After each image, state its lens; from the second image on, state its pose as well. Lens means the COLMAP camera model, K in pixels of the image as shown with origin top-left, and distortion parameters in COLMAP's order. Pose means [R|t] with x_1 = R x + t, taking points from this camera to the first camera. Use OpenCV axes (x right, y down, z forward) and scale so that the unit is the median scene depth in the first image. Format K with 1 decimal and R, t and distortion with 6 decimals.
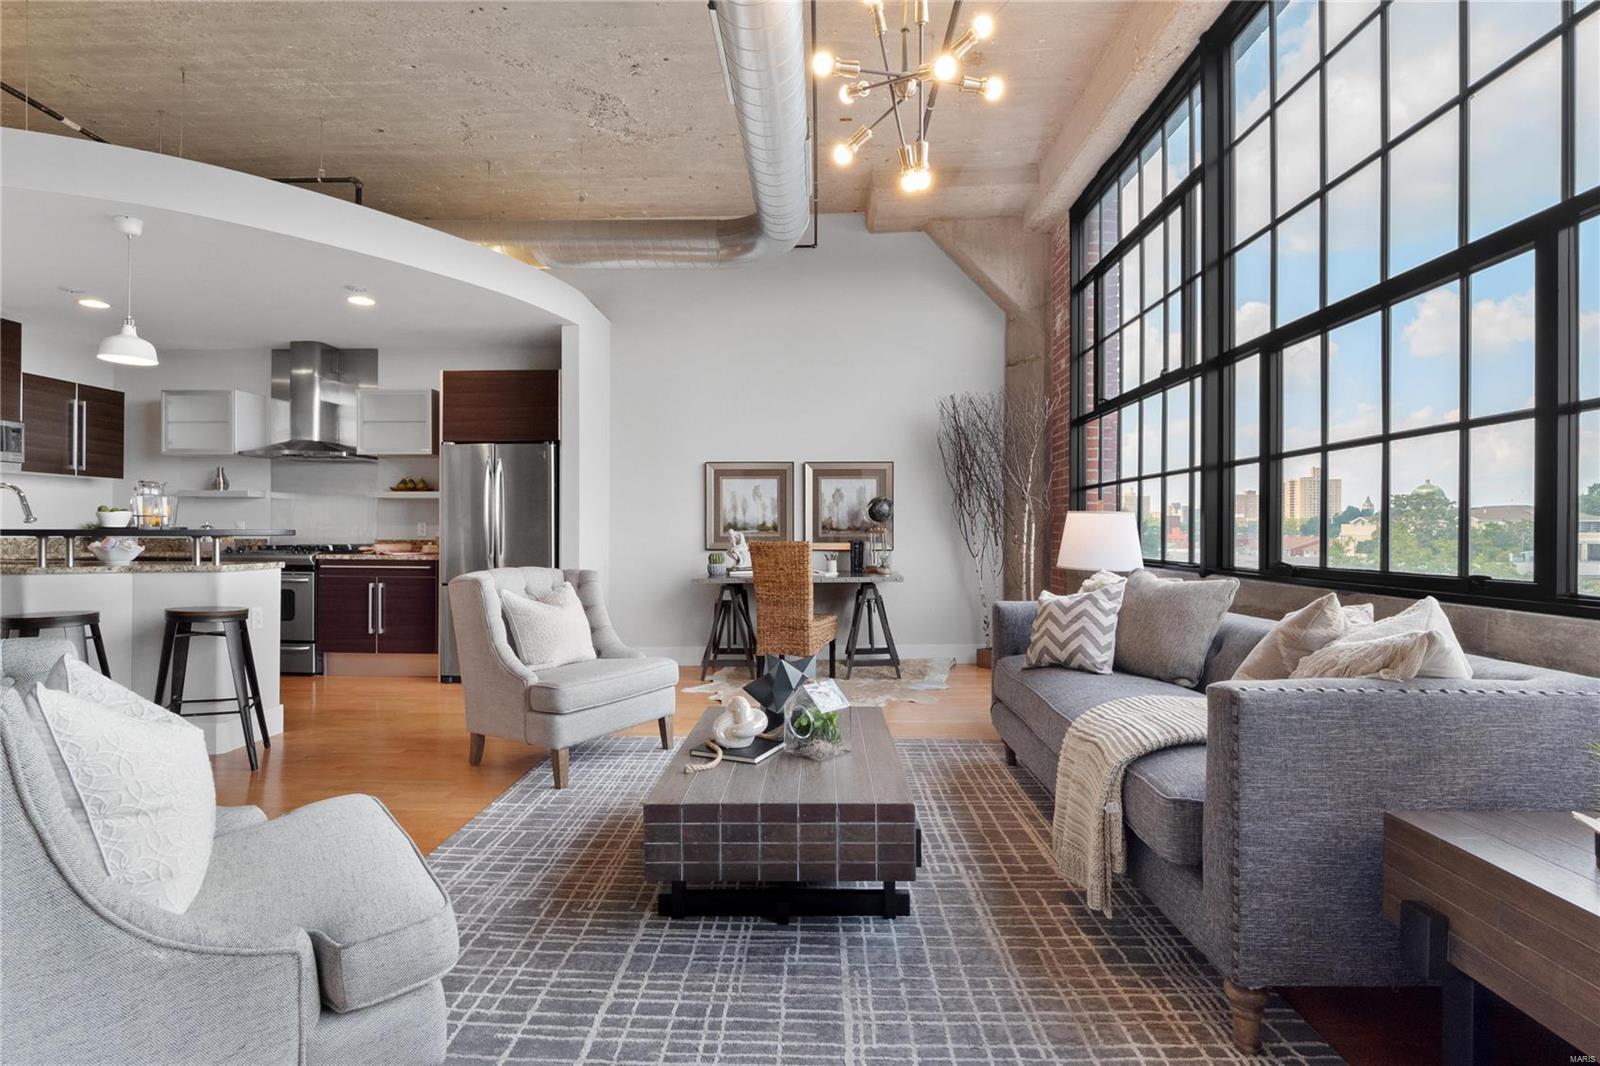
lens RADIAL K [[763.3, 0, 798.8], [0, 763.3, 535.1], [0, 0, 1]] dist [-0.011579, 0.000254]
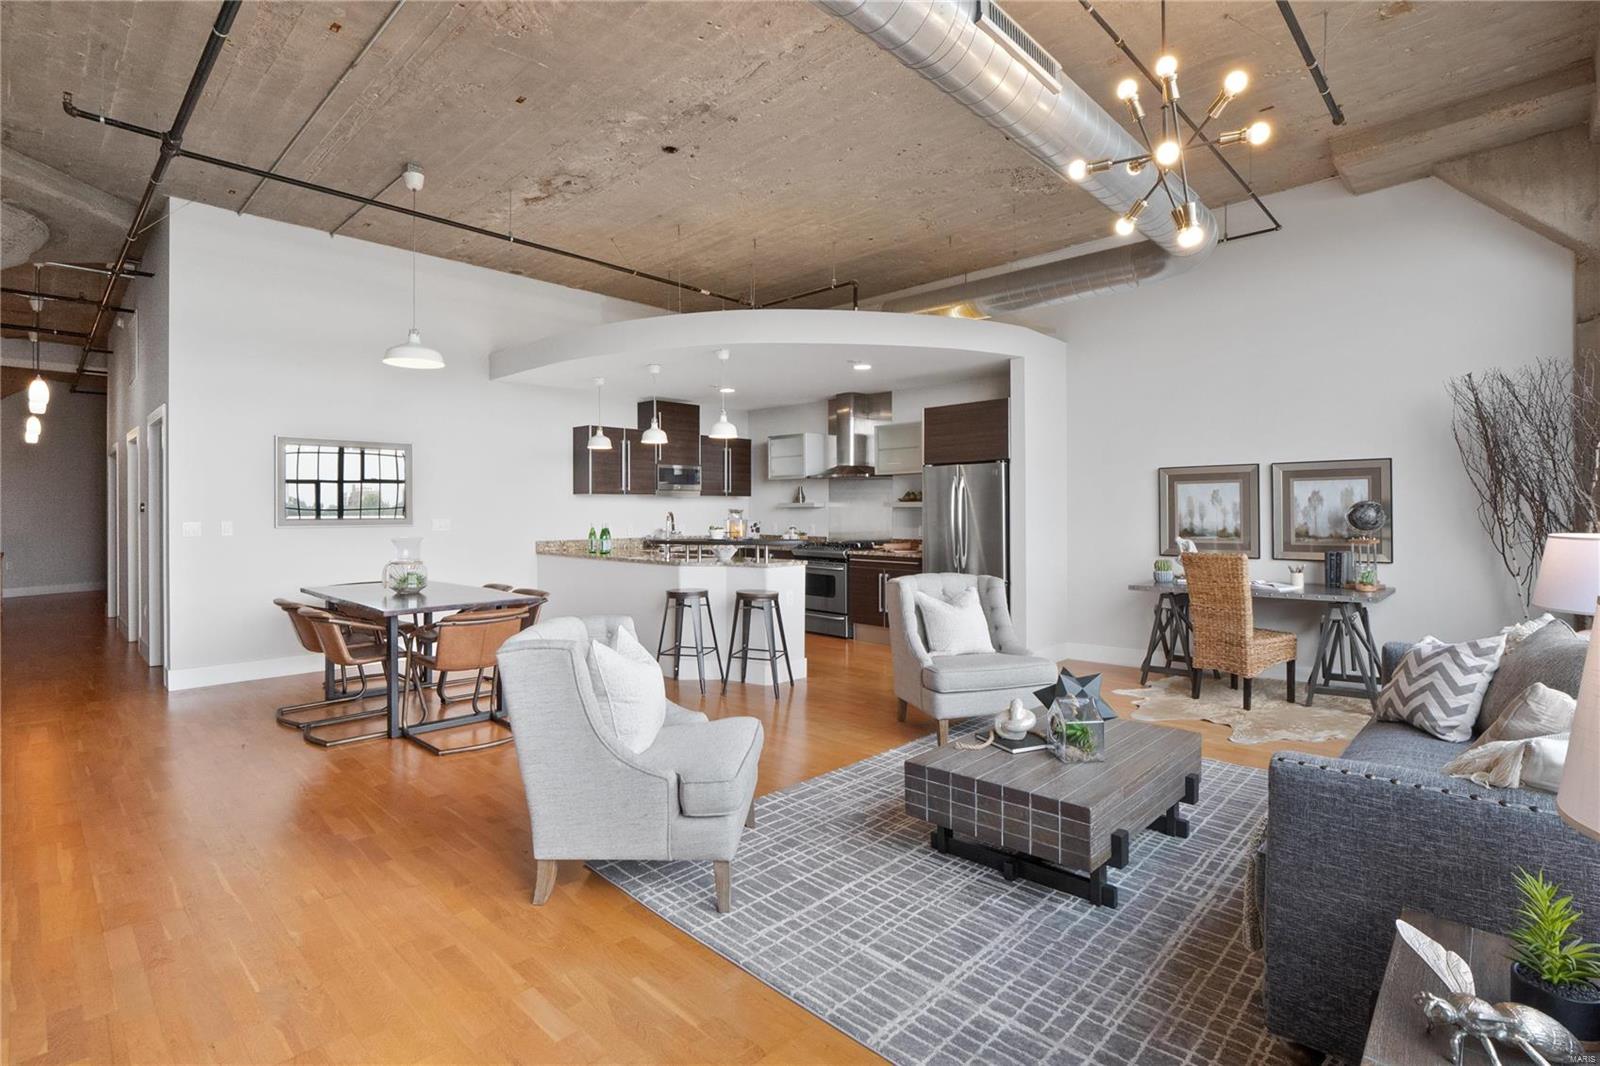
lens RADIAL K [[757.5, 0, 799.5], [0, 757.5, 512.4], [0, 0, 1]] dist [-0.005512, -0.000280]
pose [[0.740889, -0.005672, -0.671604, 0.259369], [0.004341, 0.999984, -0.003657, -0.046983], [0.671614, -0.000206, 0.740901, -0.080361]]
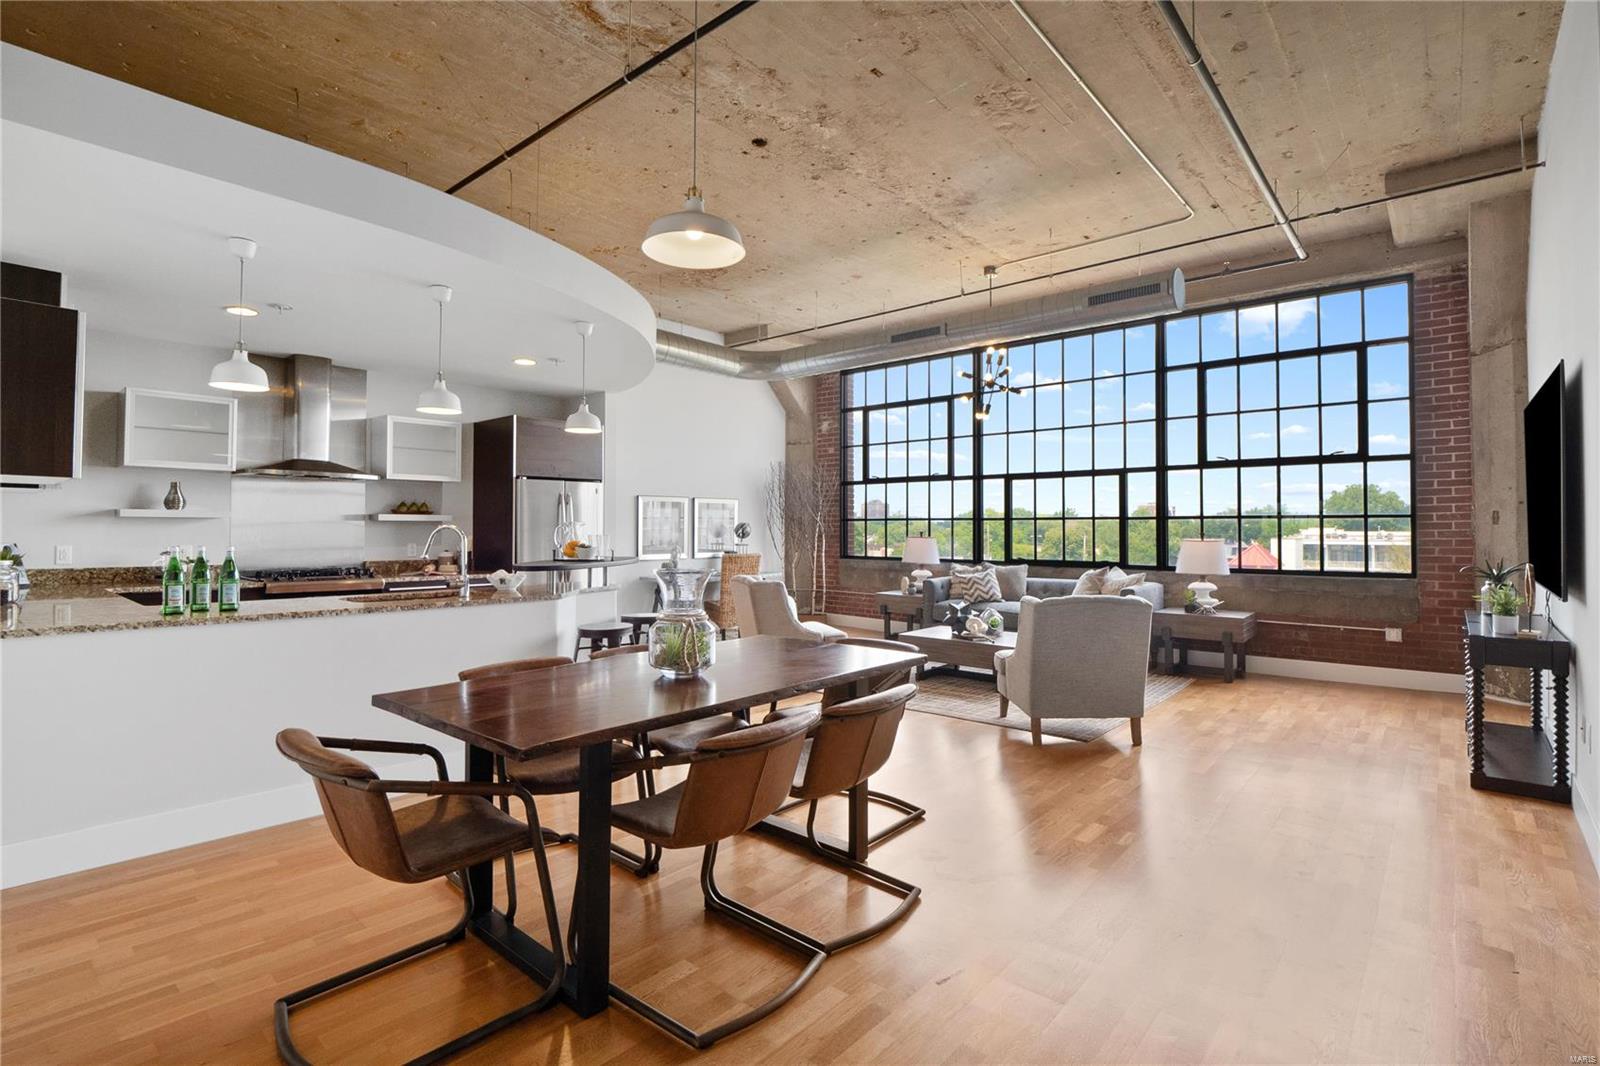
lens RADIAL K [[757.5, 0, 799.5], [0, 757.5, 512.4], [0, 0, 1]] dist [-0.005512, -0.000280]
pose [[0.637932, 0.015478, 0.769938, -1.279131], [0.003325, 0.999733, -0.022852, -0.045338], [-0.770086, 0.017138, 0.637710, -0.096917]]
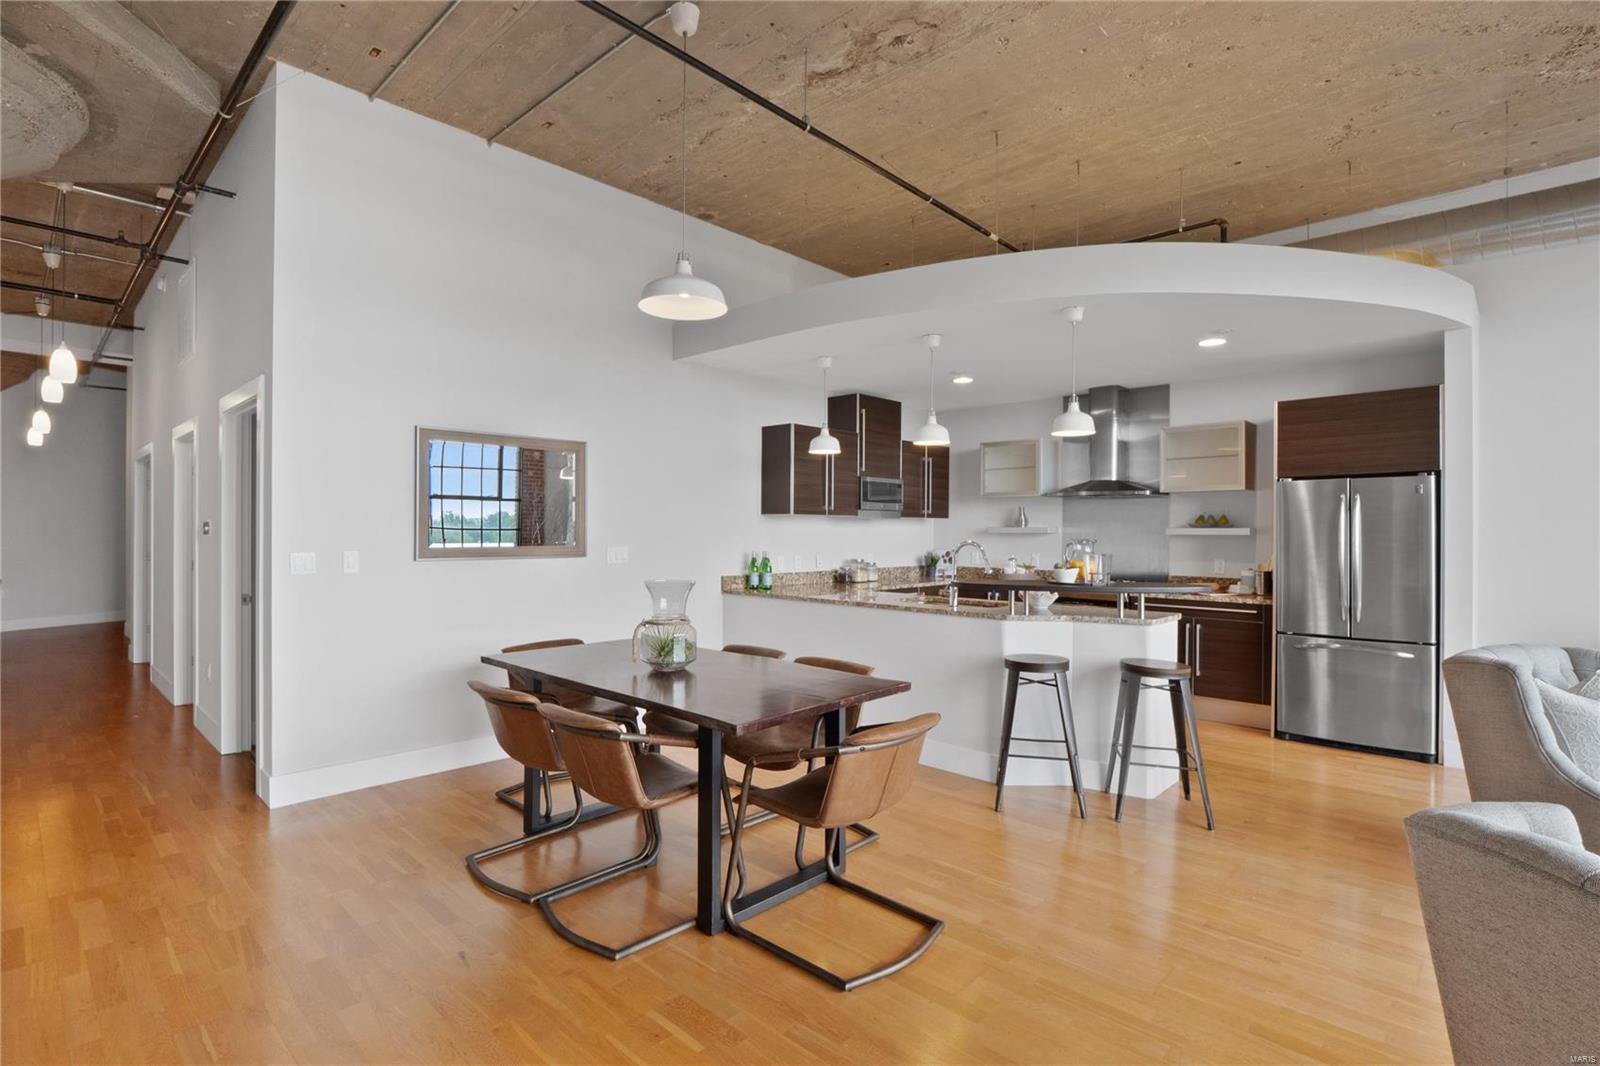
lens RADIAL K [[762.4, 0, 800.0], [0, 762.4, 533.0], [0, 0, 1]] dist [-0.005107, -0.000826]
pose [[0.746918, -0.000885, -0.664915, -0.336461], [-0.002956, 0.999985, -0.004652, -0.058464], [0.664909, 0.005439, 0.746905, -0.092574]]
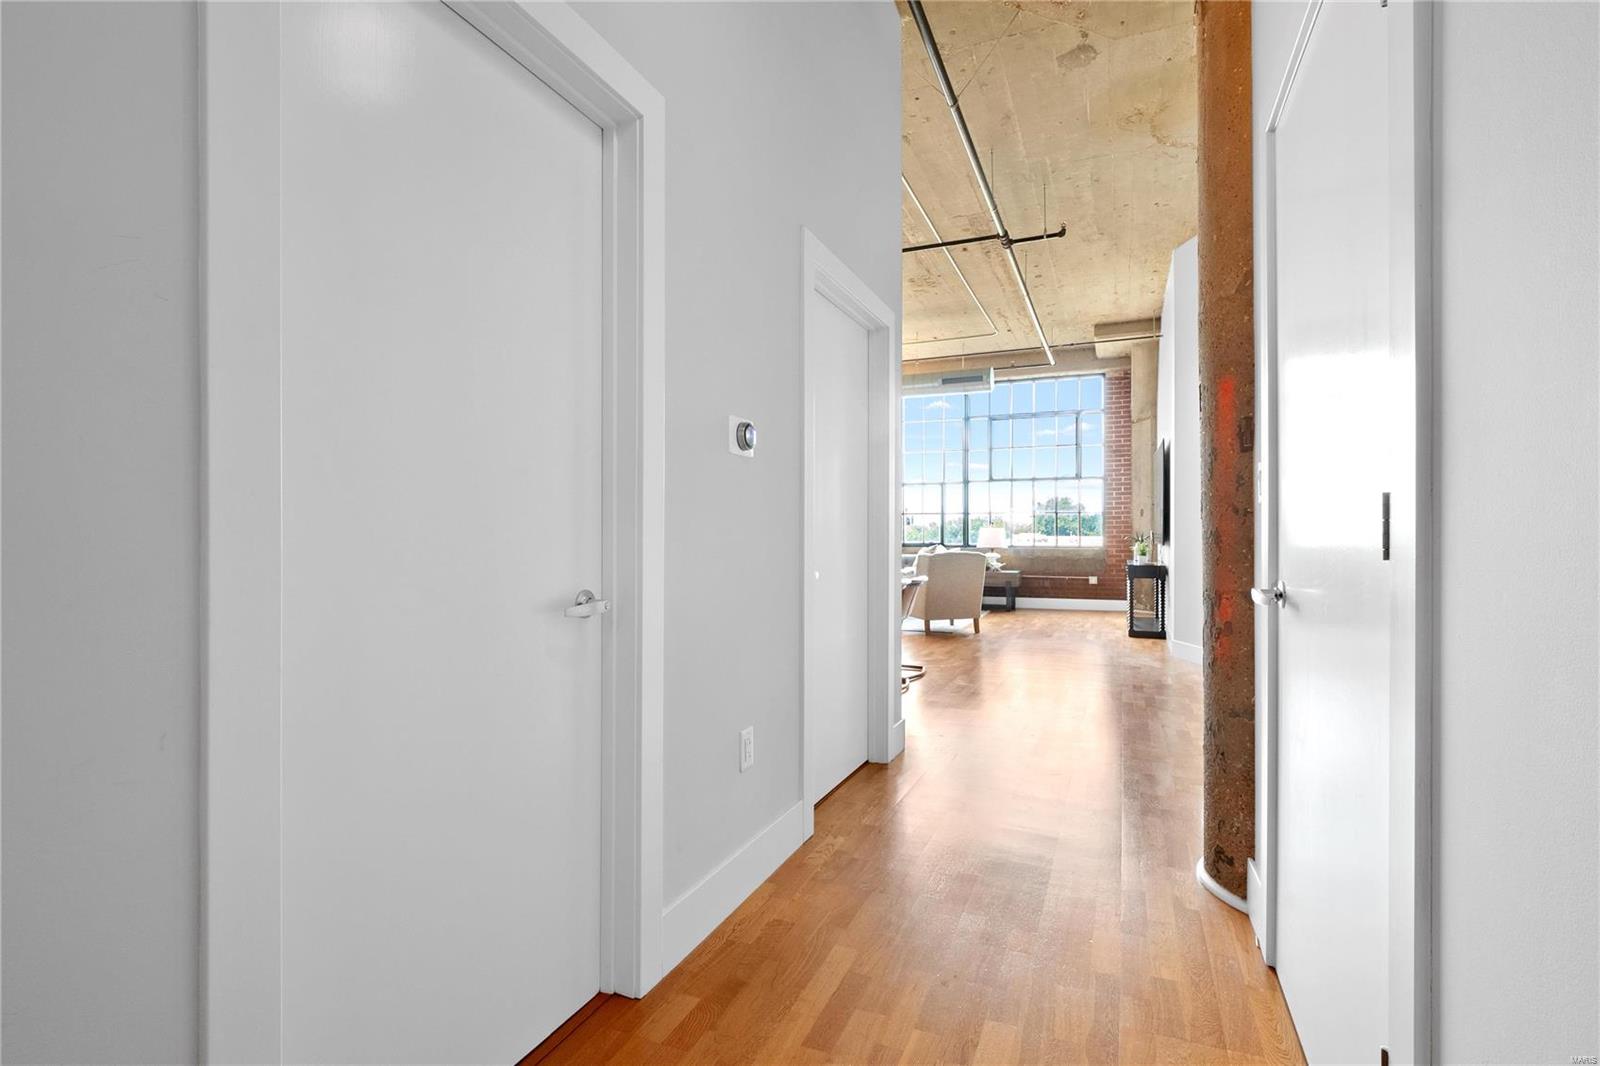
lens RADIAL K [[754.1, 0, 776.9], [0, 754.1, 525.8], [0, 0, 1]] dist [-0.001956, -0.000100]
pose [[0.395448, 0.008891, 0.918446, -2.072484], [0.001963, 0.999943, -0.010525, -0.002570], [-0.918486, 0.005965, 0.395407, -0.076360]]
